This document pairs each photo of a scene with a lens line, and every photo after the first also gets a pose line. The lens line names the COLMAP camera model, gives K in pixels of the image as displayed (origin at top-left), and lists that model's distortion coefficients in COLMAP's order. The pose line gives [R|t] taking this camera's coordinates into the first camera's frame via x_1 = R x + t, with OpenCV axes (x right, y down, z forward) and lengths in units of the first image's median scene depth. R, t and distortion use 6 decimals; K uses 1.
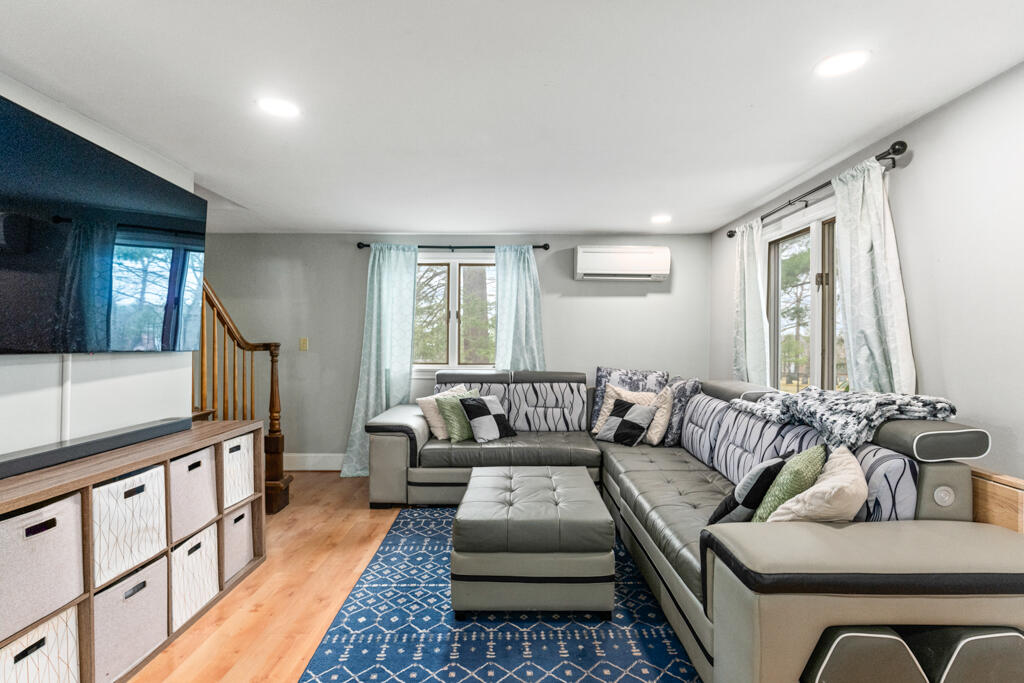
lens RADIAL K [[499.4, 0, 513.7], [0, 499.4, 336.5], [0, 0, 1]] dist [0.009669, -0.000096]
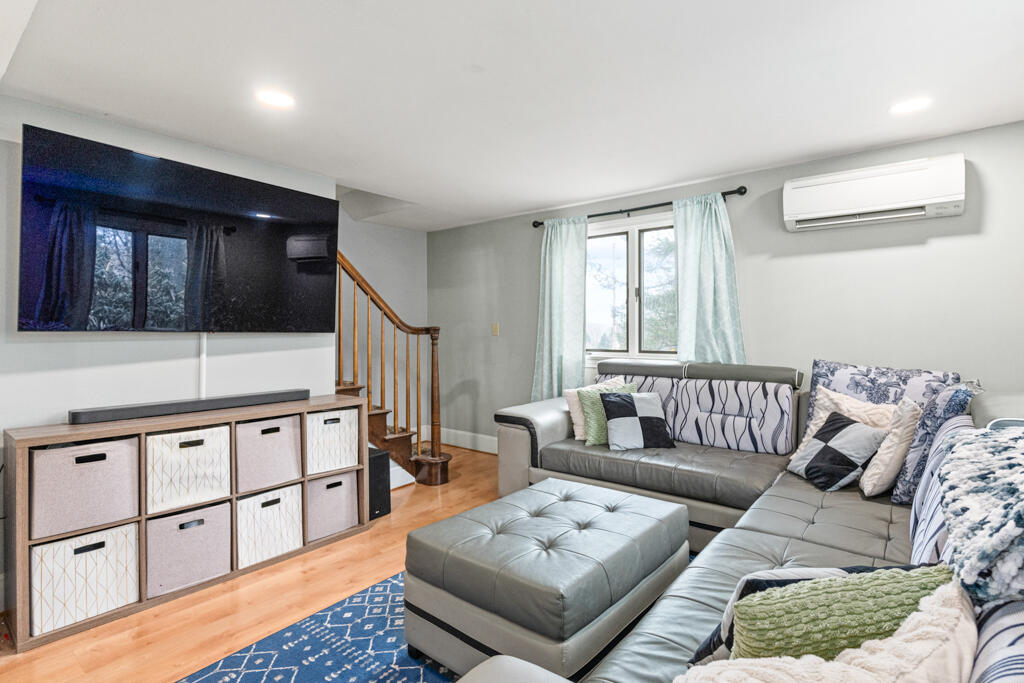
lens RADIAL K [[514.3, 0, 512.5], [0, 514.3, 325.0], [0, 0, 1]] dist [0.001150, 0.000563]
pose [[0.774521, -0.012136, -0.632432, 0.319996], [0.009976, 0.999926, -0.006971, 0.017331], [0.632470, -0.000910, 0.774584, 0.257850]]
